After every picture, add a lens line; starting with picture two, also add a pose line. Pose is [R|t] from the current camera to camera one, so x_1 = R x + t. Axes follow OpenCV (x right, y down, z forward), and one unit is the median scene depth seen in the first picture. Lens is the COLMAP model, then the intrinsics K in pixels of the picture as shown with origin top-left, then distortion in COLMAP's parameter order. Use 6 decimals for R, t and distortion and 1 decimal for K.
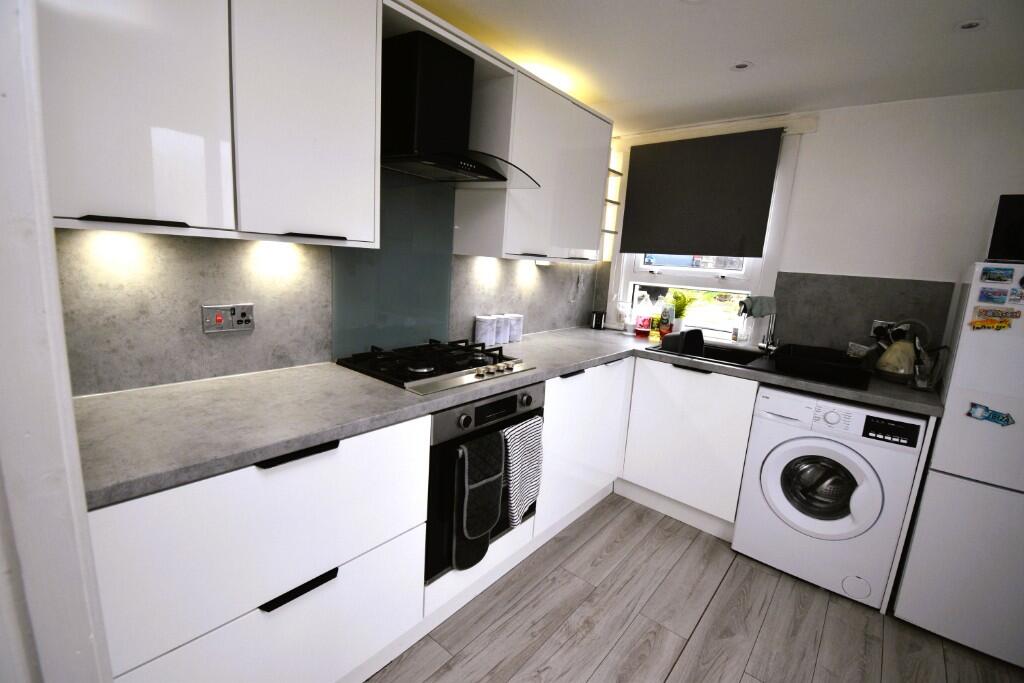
lens RADIAL K [[455.2, 0, 512.0], [0, 455.2, 341.5], [0, 0, 1]] dist [0.013550, -0.025655]
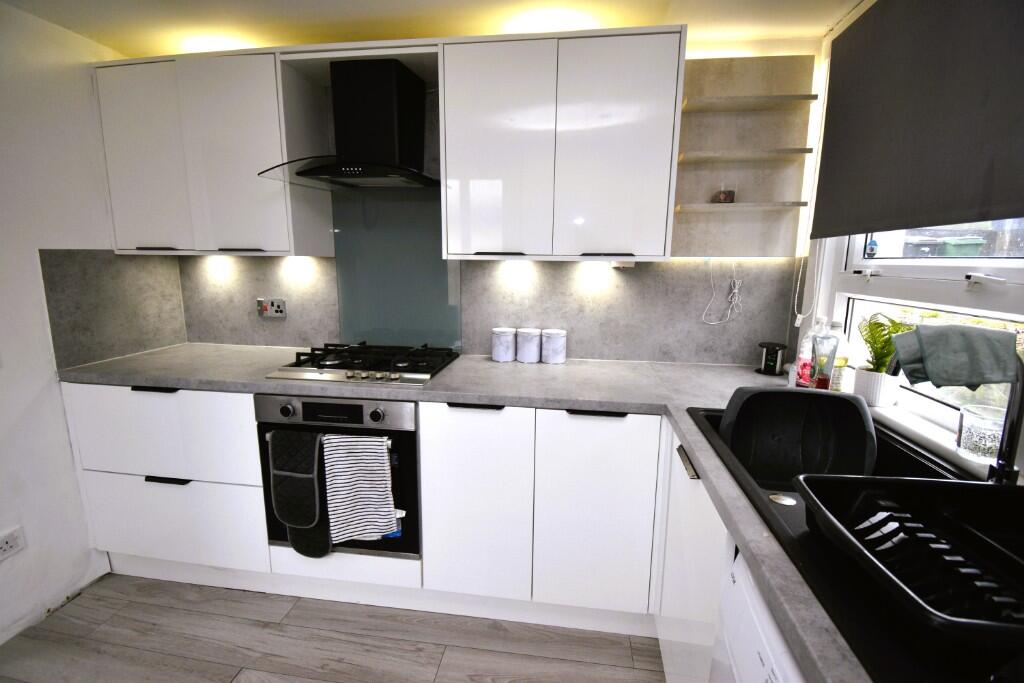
lens RADIAL K [[455.2, 0, 512.0], [0, 455.2, 341.5], [0, 0, 1]] dist [0.013550, -0.025655]
pose [[0.518817, 0.092073, -0.849913, 0.973153], [-0.131019, 0.991002, 0.027379, -0.078290], [0.844786, 0.097150, 0.526212, 0.788211]]
